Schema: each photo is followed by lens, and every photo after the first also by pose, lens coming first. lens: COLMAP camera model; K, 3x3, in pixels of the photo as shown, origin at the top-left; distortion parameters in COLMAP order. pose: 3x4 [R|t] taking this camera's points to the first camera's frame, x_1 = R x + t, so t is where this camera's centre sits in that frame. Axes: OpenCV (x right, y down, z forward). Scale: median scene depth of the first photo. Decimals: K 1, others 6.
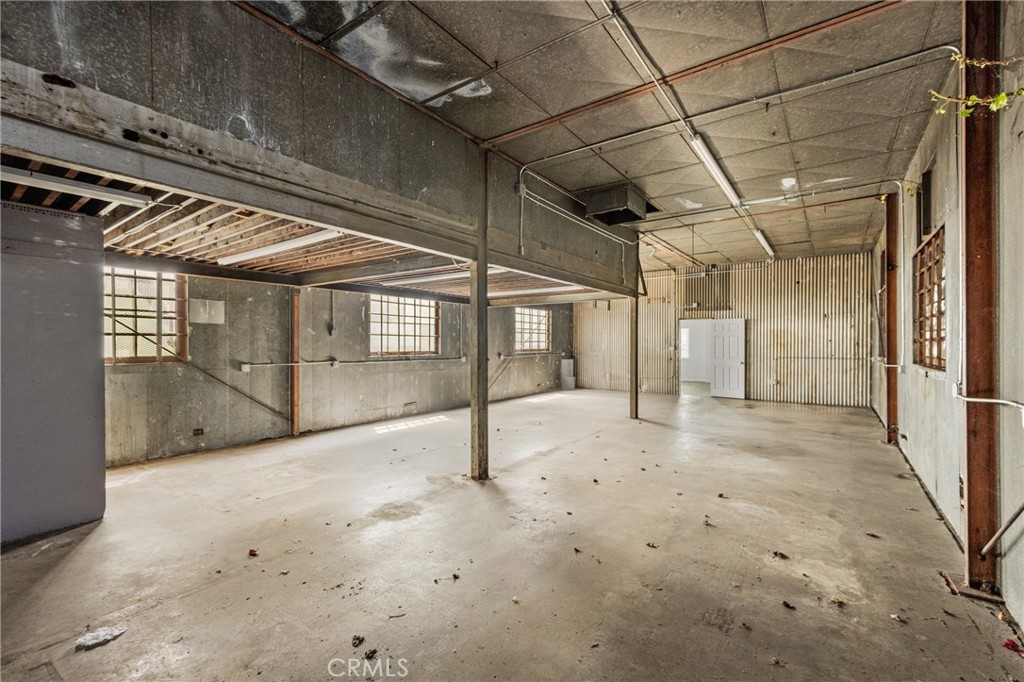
lens RADIAL K [[435.4, 0, 513.0], [0, 435.4, 345.4], [0, 0, 1]] dist [0.000507, 0.000093]
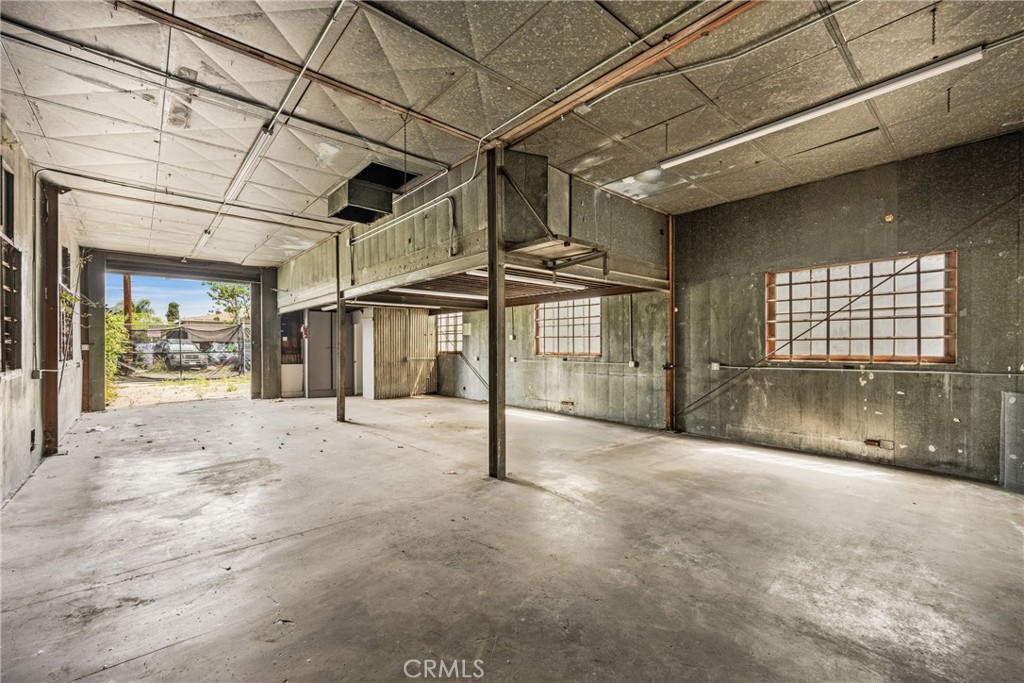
lens RADIAL K [[428.5, 0, 514.8], [0, 428.5, 348.0], [0, 0, 1]] dist [0.007139, 0.000222]
pose [[-0.219629, 0.006497, -0.975562, 0.889092], [-0.000079, 0.999978, 0.006677, -0.003616], [0.975583, 0.001544, -0.219624, 1.252675]]
